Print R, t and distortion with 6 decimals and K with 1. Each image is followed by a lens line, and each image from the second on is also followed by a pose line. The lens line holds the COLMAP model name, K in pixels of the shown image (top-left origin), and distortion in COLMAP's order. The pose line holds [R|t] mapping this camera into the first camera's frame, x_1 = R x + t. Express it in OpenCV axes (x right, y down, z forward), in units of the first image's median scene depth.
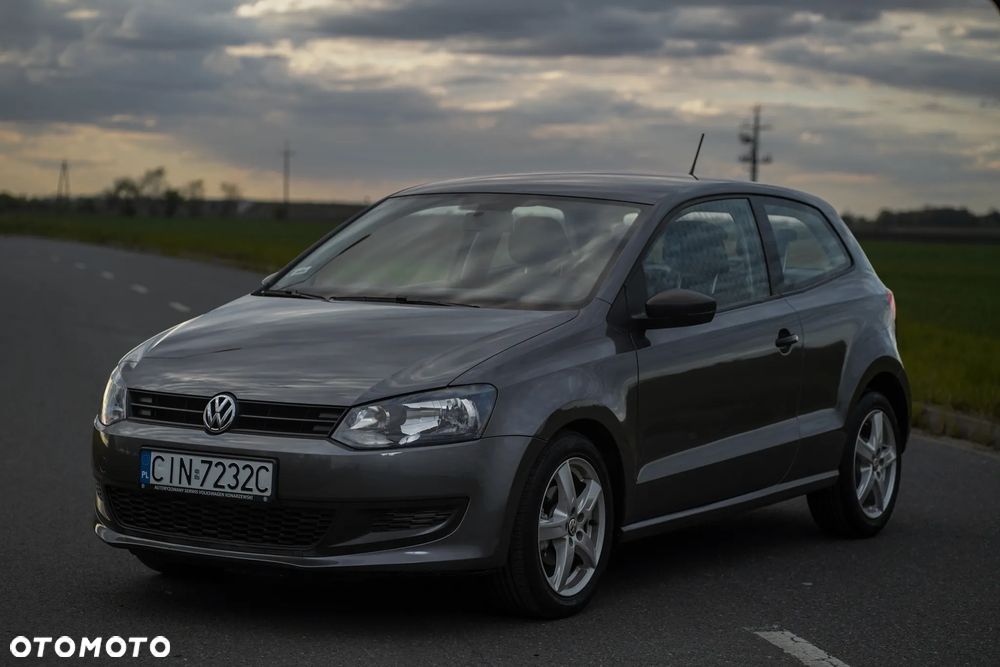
lens RADIAL K [[2356.0, 0, 500.0], [0, 2356.0, 333.5], [0, 0, 1]] dist [-0.000296, 0.095477]
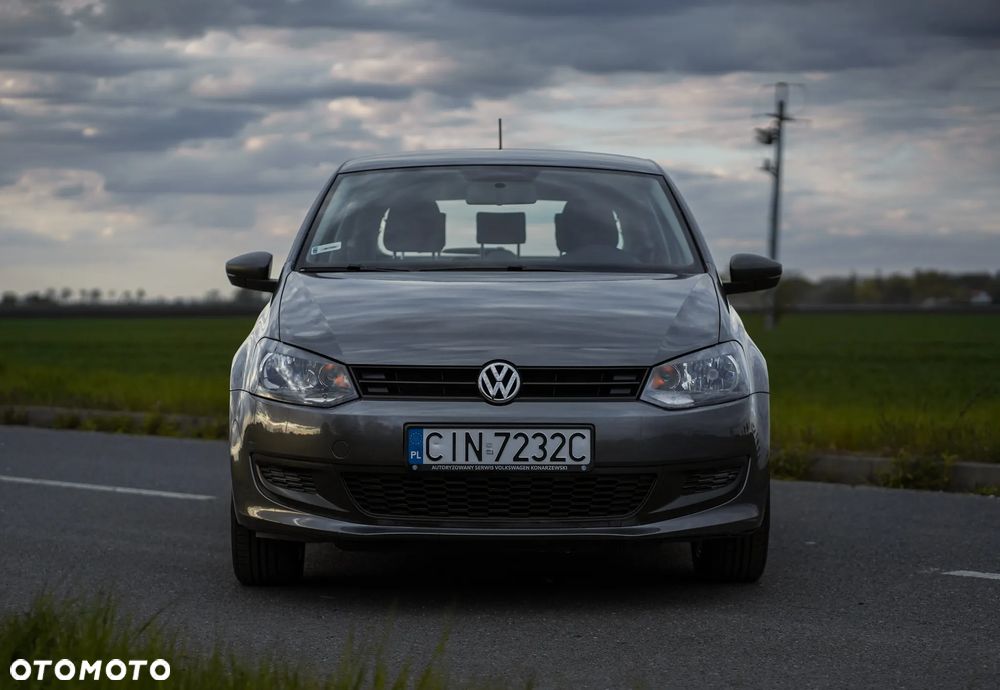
lens RADIAL K [[2464.2, 0, 500.0], [0, 2464.2, 345.0], [0, 0, 1]] dist [0.035447, -0.292858]
pose [[0.852060, -0.032107, 0.522459, -0.621189], [0.045347, 0.998892, -0.012569, 0.031234], [-0.521476, 0.034402, 0.852572, 0.173732]]
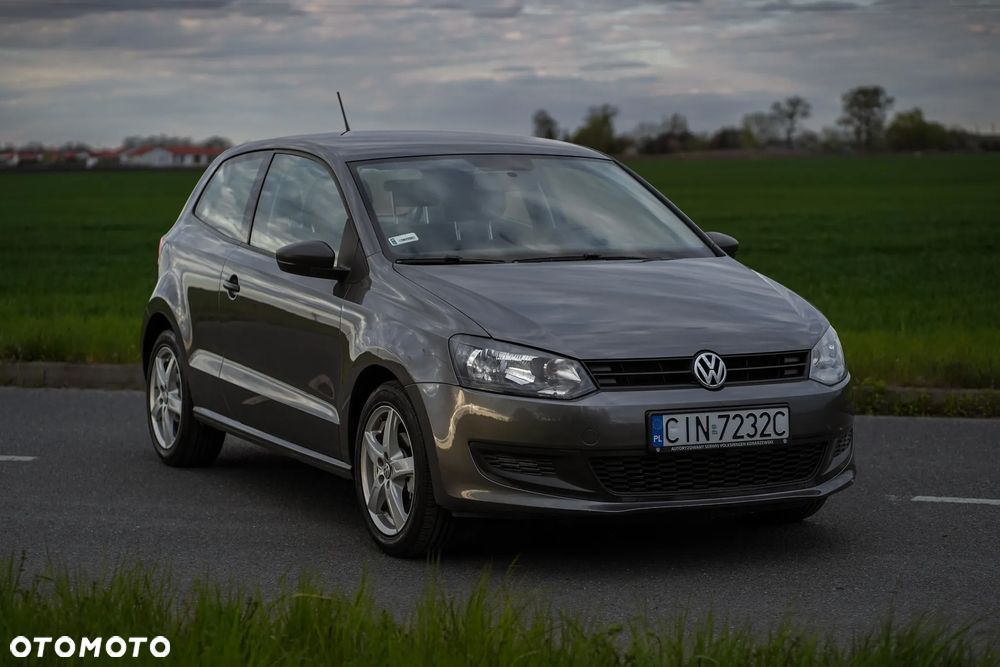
lens RADIAL K [[2356.0, 0, 500.0], [0, 2356.0, 333.5], [0, 0, 1]] dist [-0.000296, 0.095477]
pose [[0.539525, -0.091533, 0.836979, -1.048138], [0.063690, 0.995662, 0.067831, -0.059926], [-0.839557, 0.016711, 0.543014, 0.503170]]
